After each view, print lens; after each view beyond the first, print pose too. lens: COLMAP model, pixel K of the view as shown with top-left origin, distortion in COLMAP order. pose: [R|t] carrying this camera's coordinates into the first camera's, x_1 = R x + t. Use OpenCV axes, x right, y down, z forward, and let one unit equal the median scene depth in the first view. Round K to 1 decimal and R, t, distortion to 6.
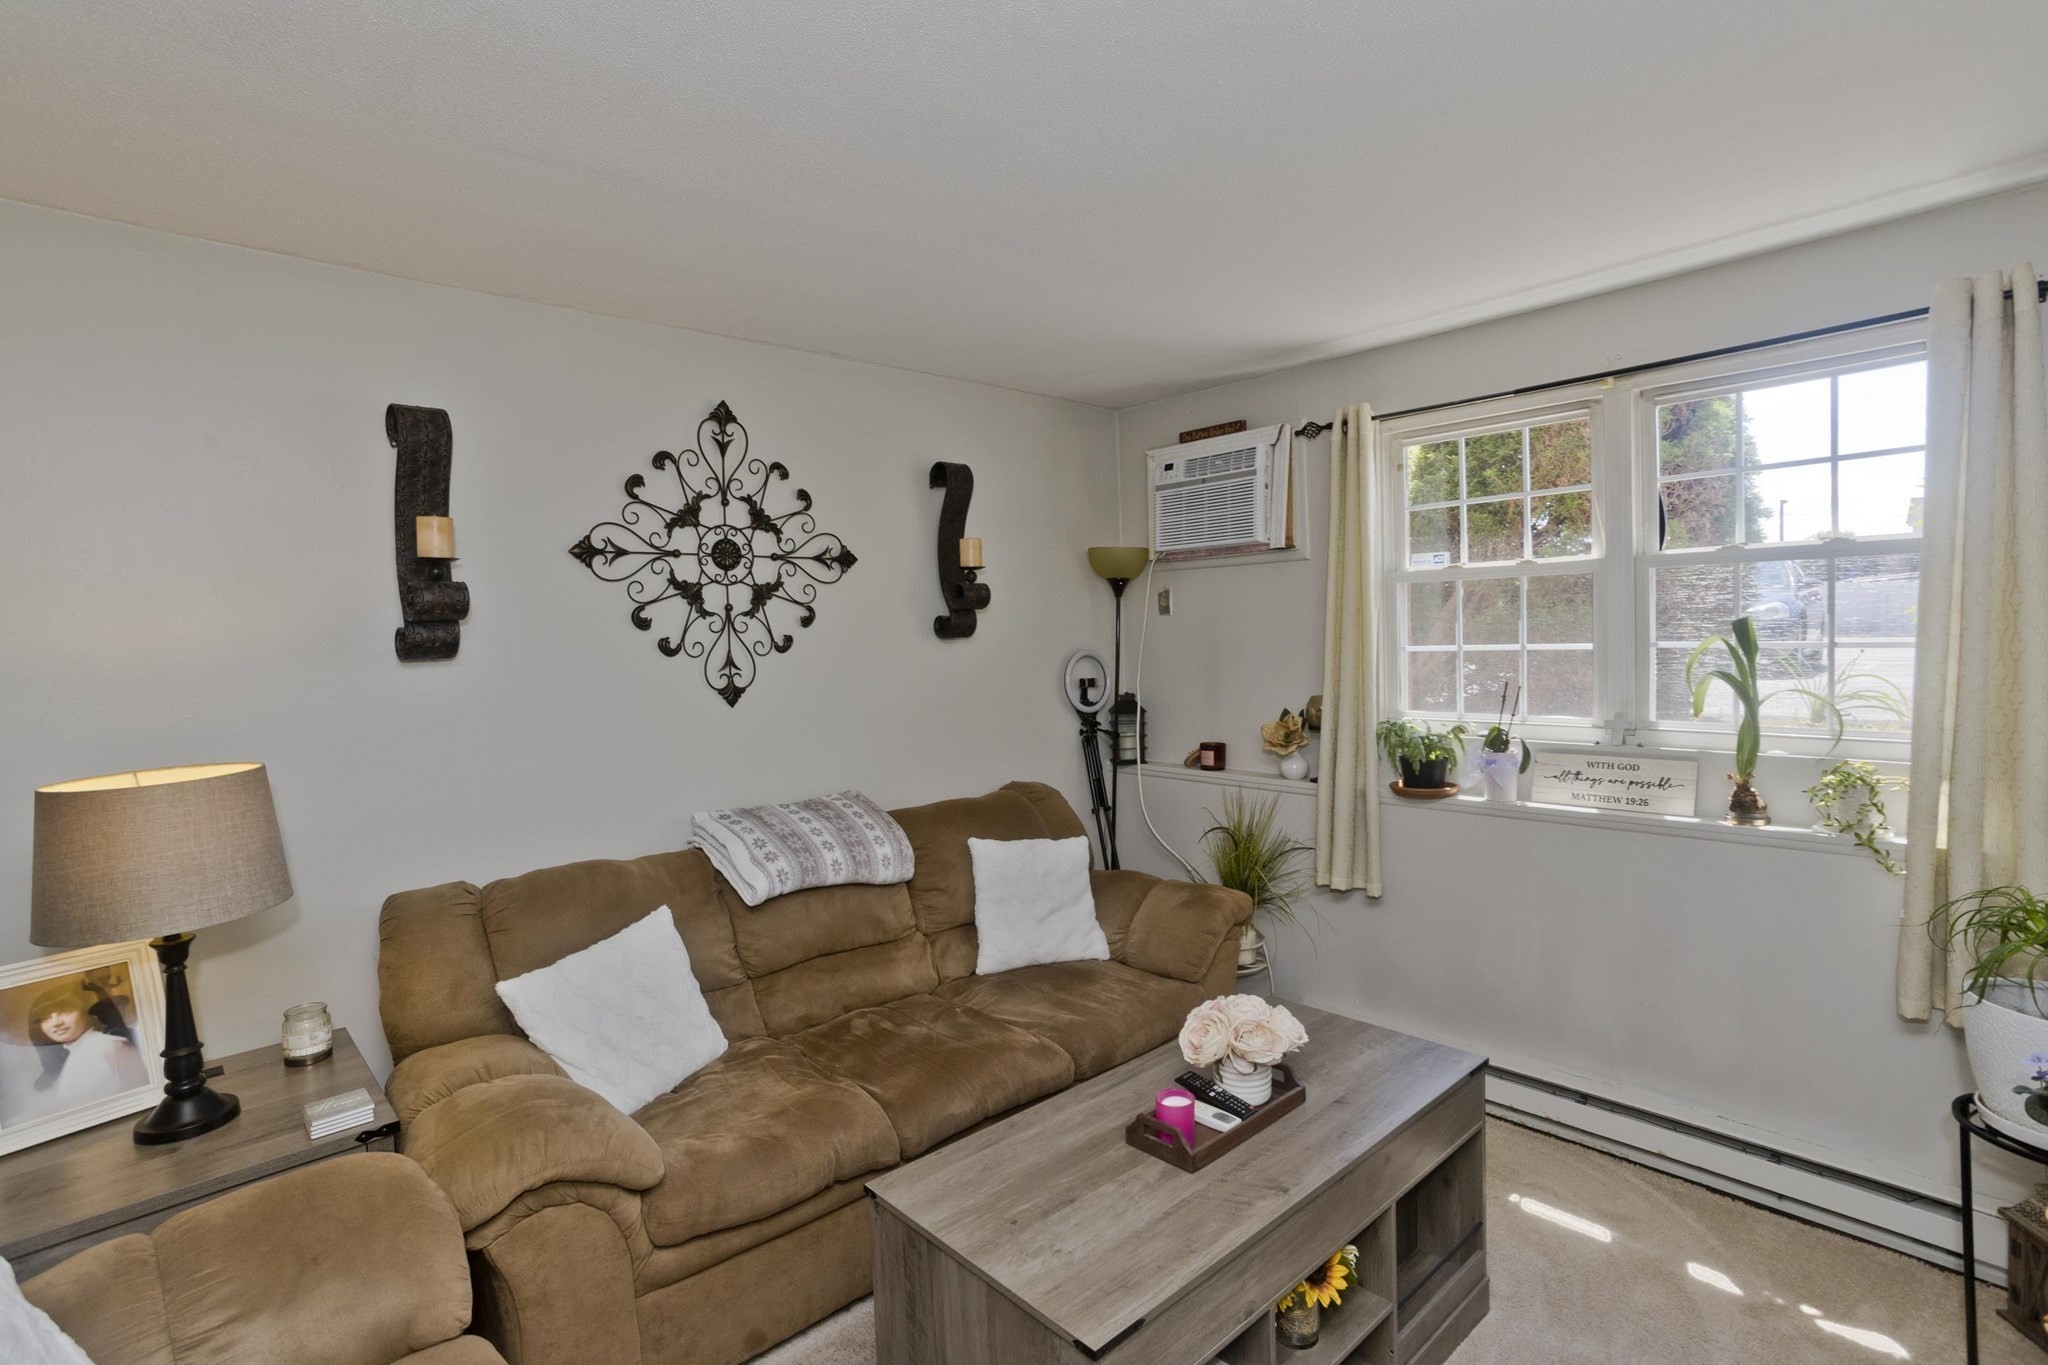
lens RADIAL K [[981.5, 0, 1028.9], [0, 981.5, 673.9], [0, 0, 1]] dist [-0.045122, 0.027295]
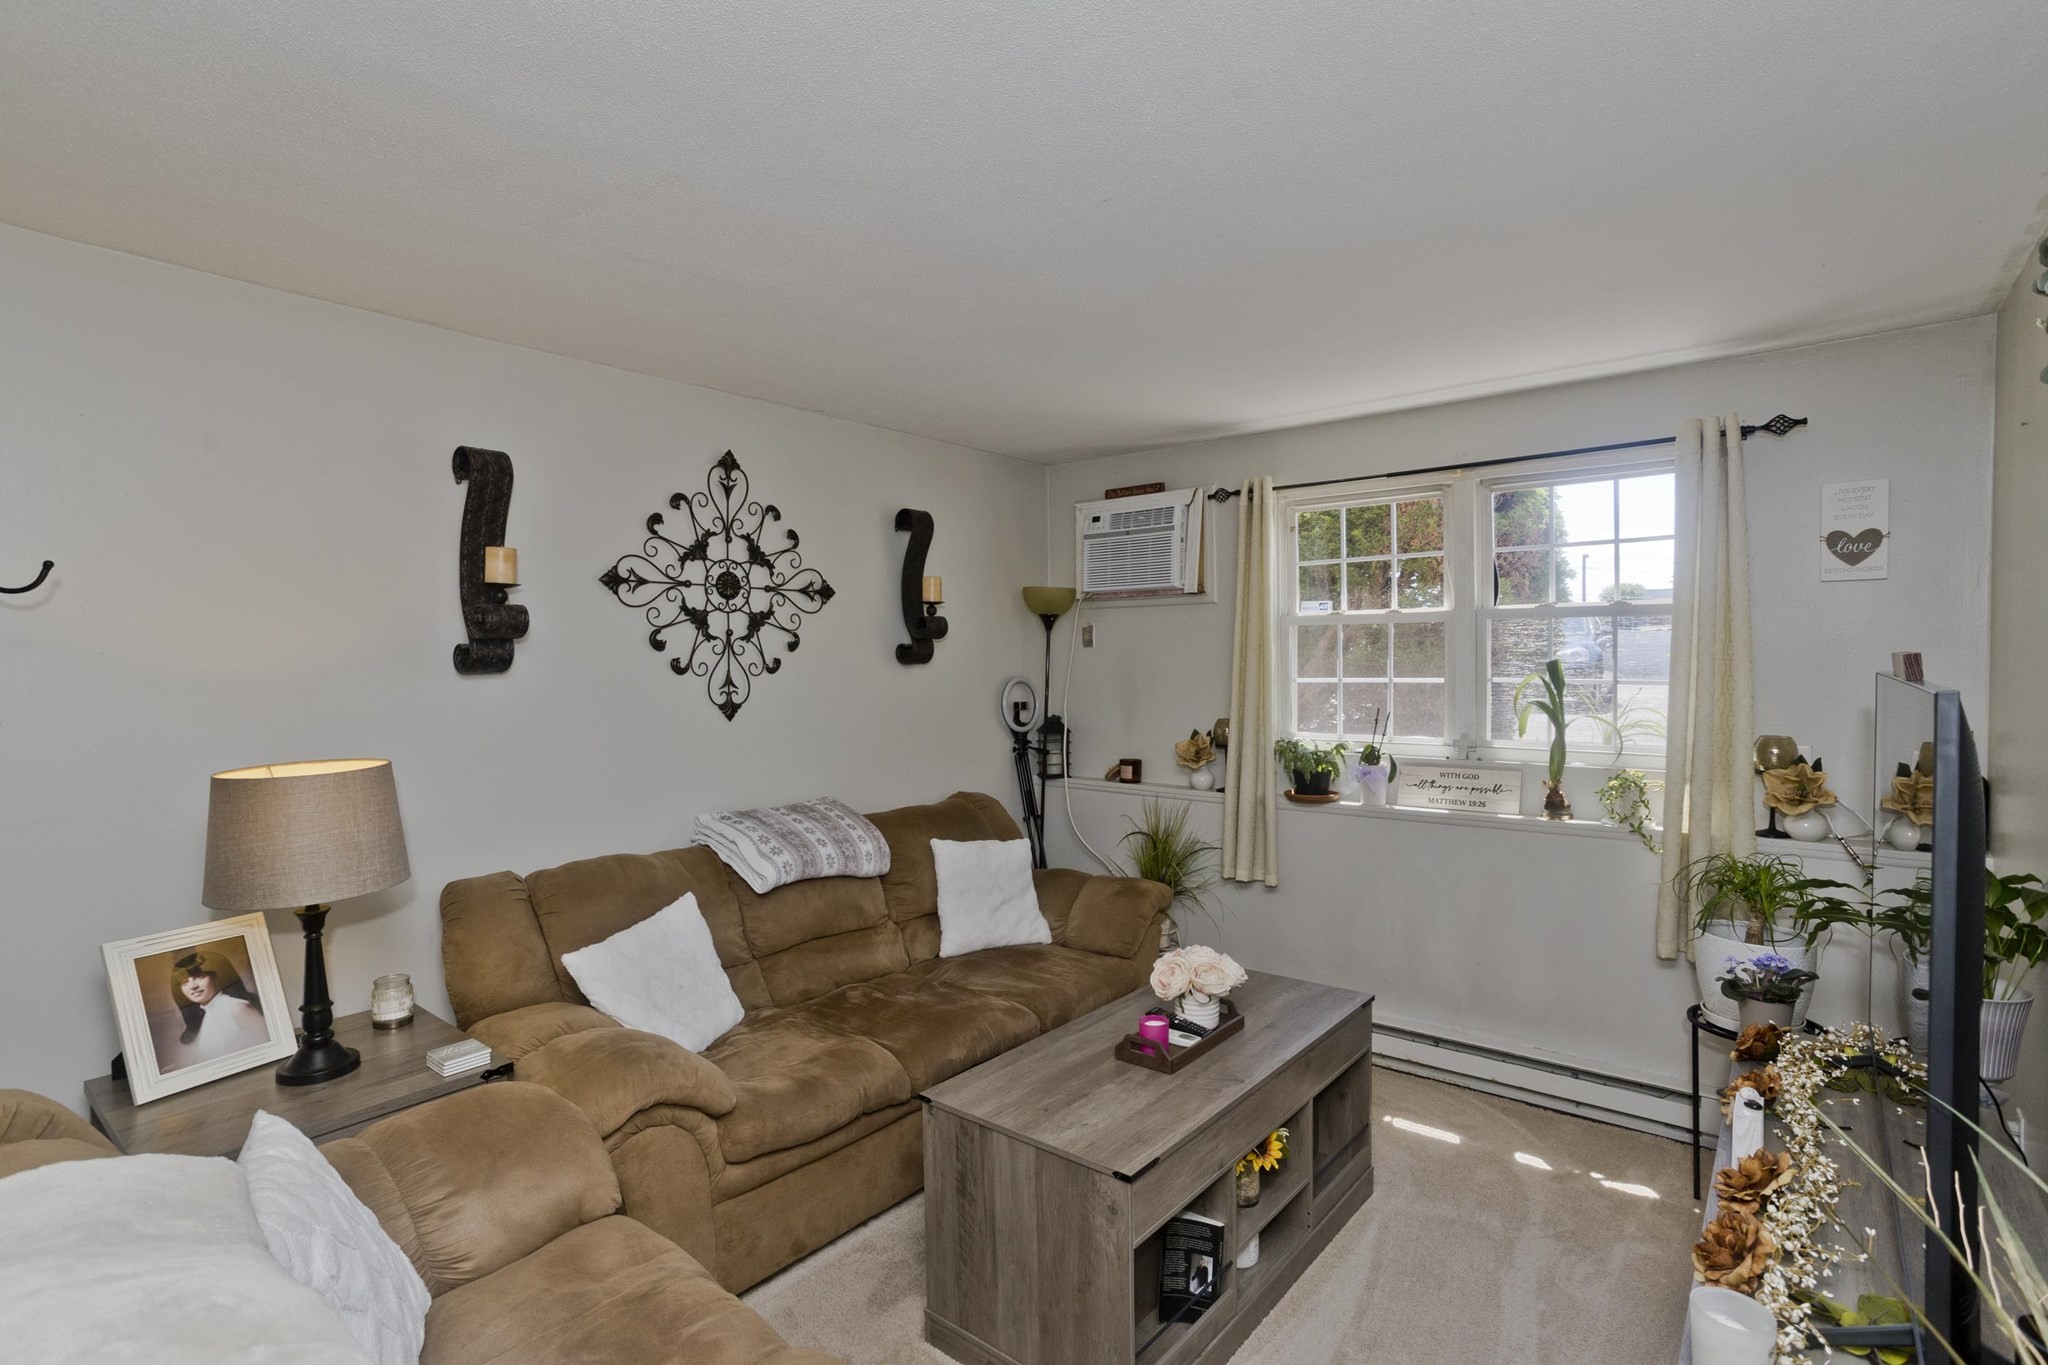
lens RADIAL K [[987.8, 0, 1025.5], [0, 987.8, 677.9], [0, 0, 1]] dist [-0.053075, 0.035621]
pose [[0.989873, 0.018464, 0.140751, -0.137967], [-0.014908, 0.999543, -0.026281, 0.009921], [-0.141172, 0.023917, 0.989696, -0.183696]]
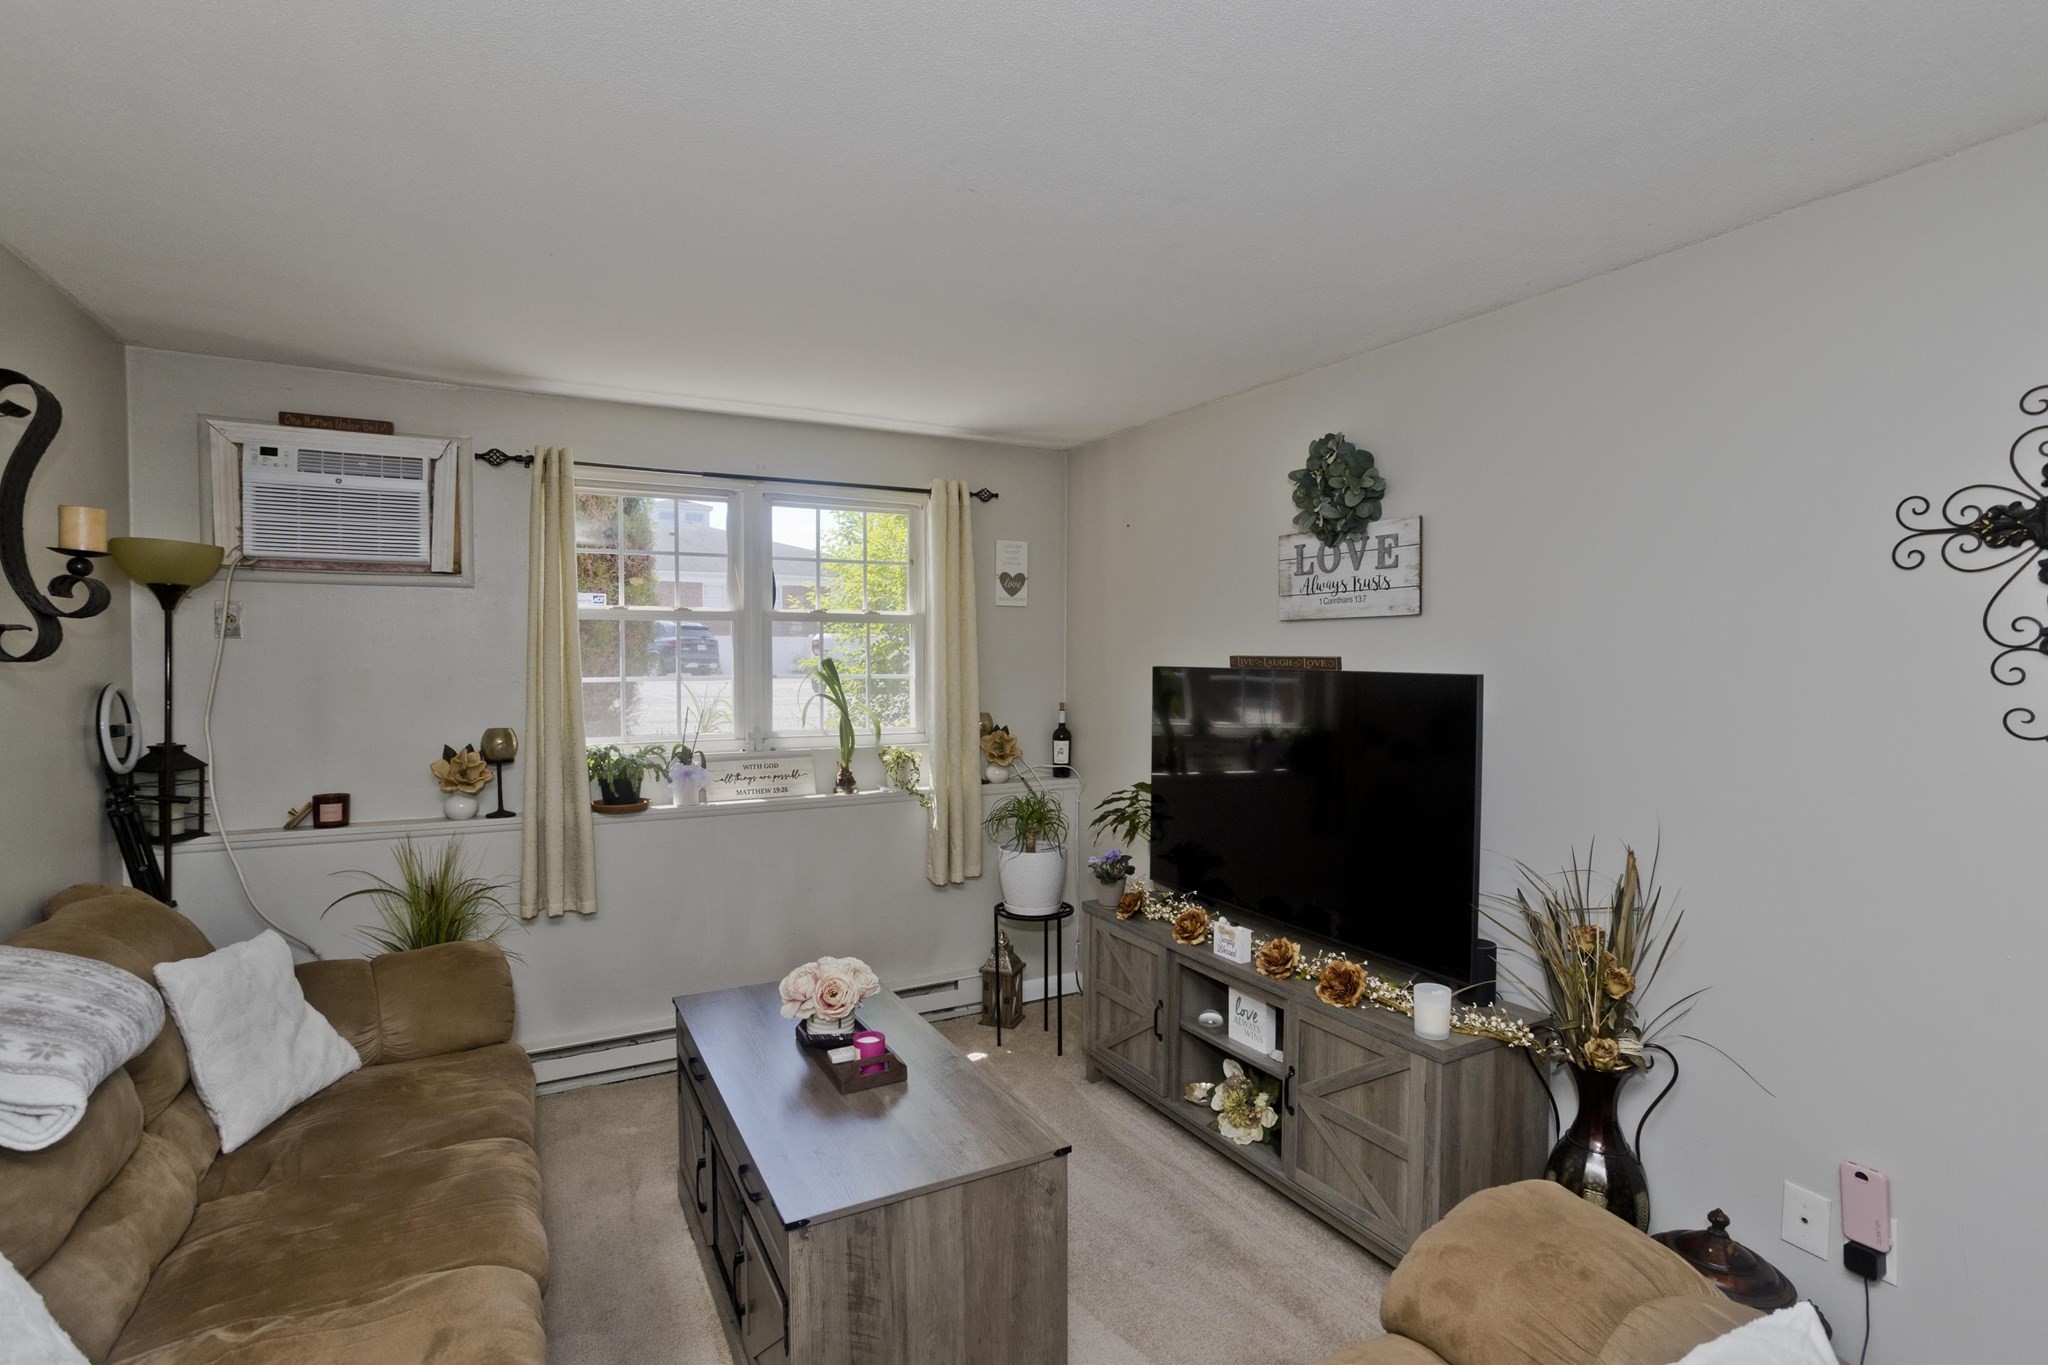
lens RADIAL K [[987.8, 0, 1025.5], [0, 987.8, 677.9], [0, 0, 1]] dist [-0.053075, 0.035621]
pose [[0.236887, 0.004146, 0.971528, -0.652709], [0.031609, 0.999429, -0.011972, 0.000070], [-0.971023, 0.033545, 0.236620, 0.317659]]
